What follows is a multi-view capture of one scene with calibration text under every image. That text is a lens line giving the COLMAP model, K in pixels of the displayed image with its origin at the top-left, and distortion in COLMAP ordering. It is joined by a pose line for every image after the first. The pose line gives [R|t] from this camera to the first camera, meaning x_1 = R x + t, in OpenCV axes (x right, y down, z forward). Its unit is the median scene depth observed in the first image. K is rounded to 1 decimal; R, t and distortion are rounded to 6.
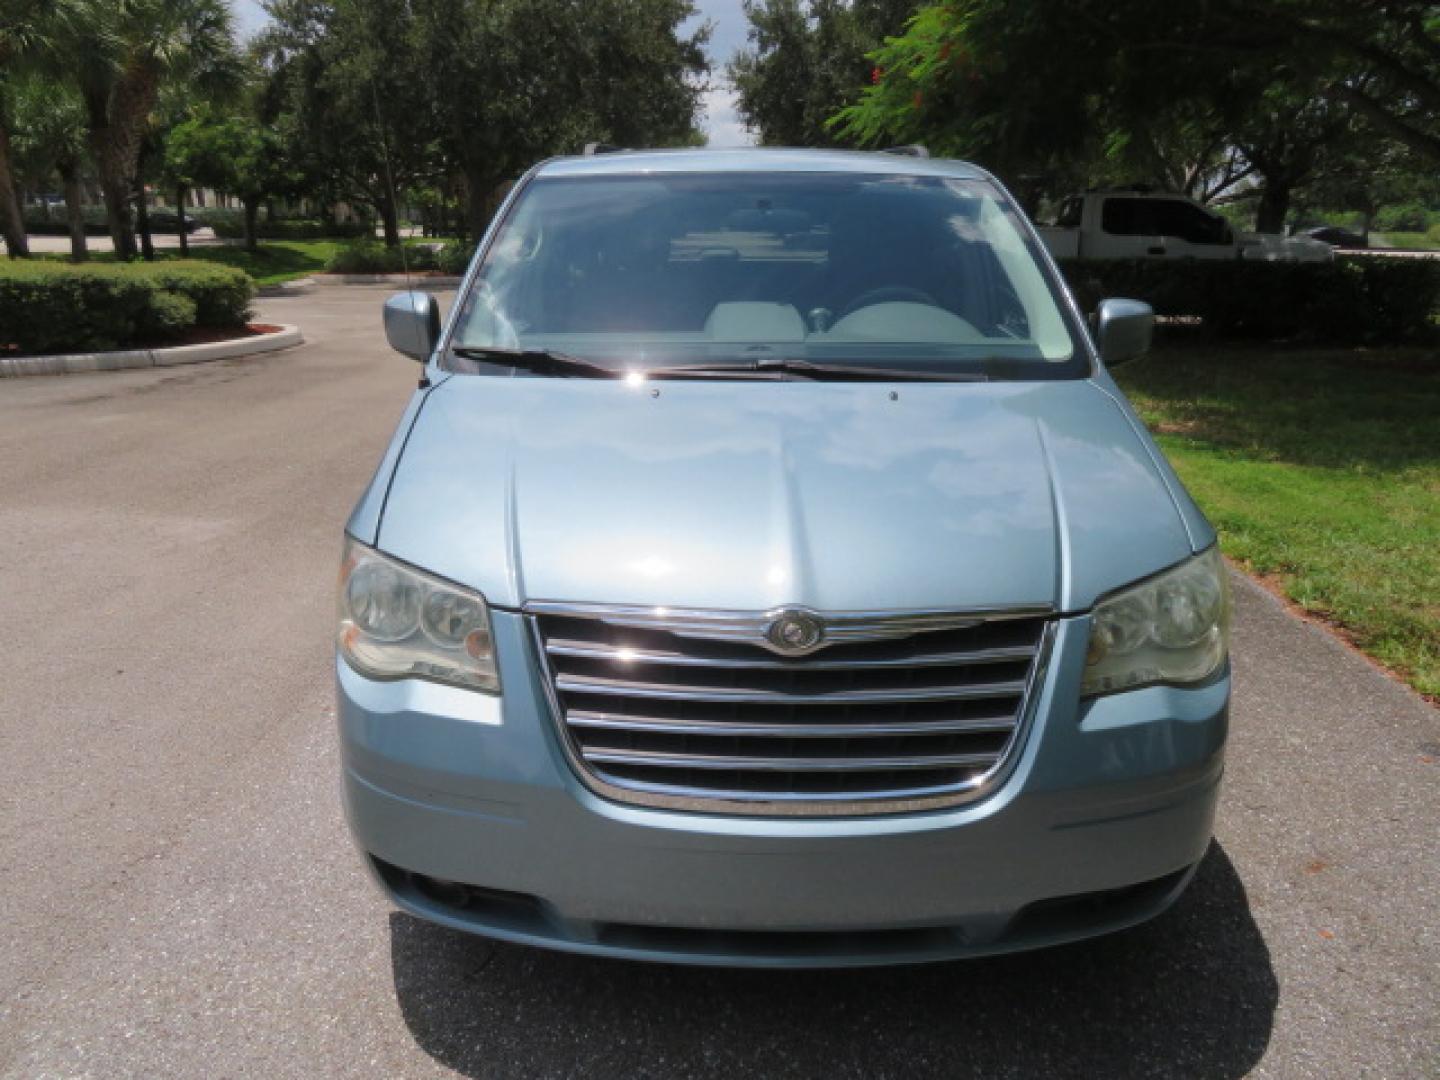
lens RADIAL K [[1025.5, 0, 722.6], [0, 1025.5, 538.7], [0, 0, 1]] dist [-0.002595, -0.004501]
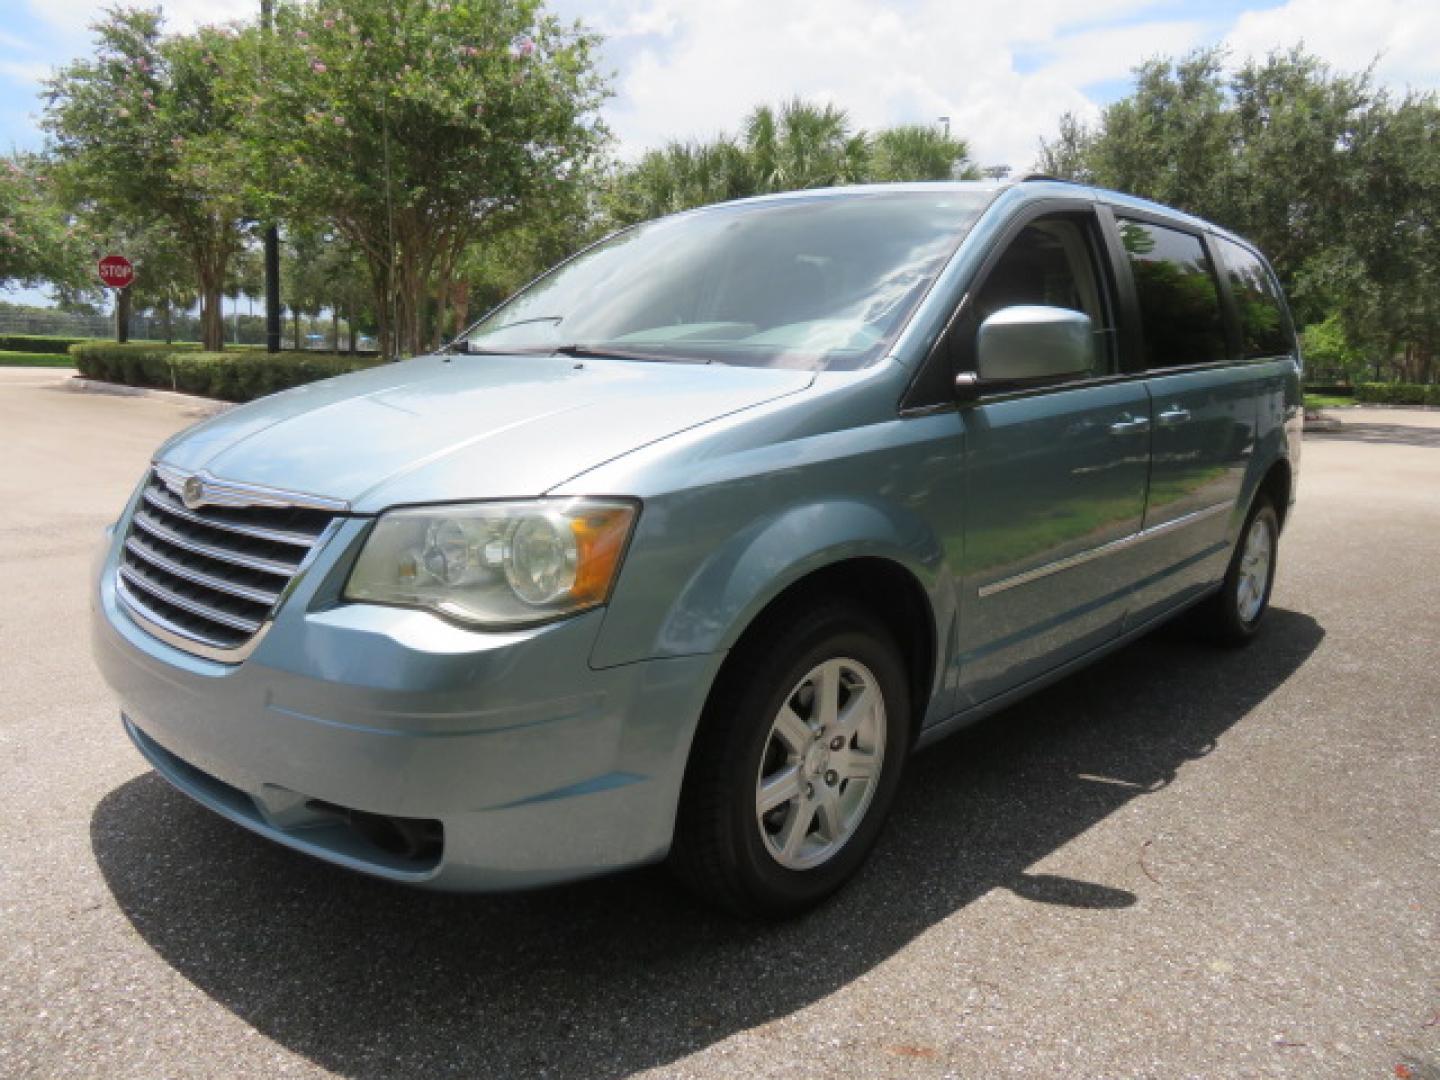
lens RADIAL K [[1025.5, 0, 722.6], [0, 1025.5, 538.7], [0, 0, 1]] dist [-0.002595, -0.004501]
pose [[0.733783, 0.126310, -0.667539, 0.306098], [-0.223028, 0.972897, -0.061072, 0.018079], [0.641733, 0.193694, 0.742066, 0.115094]]
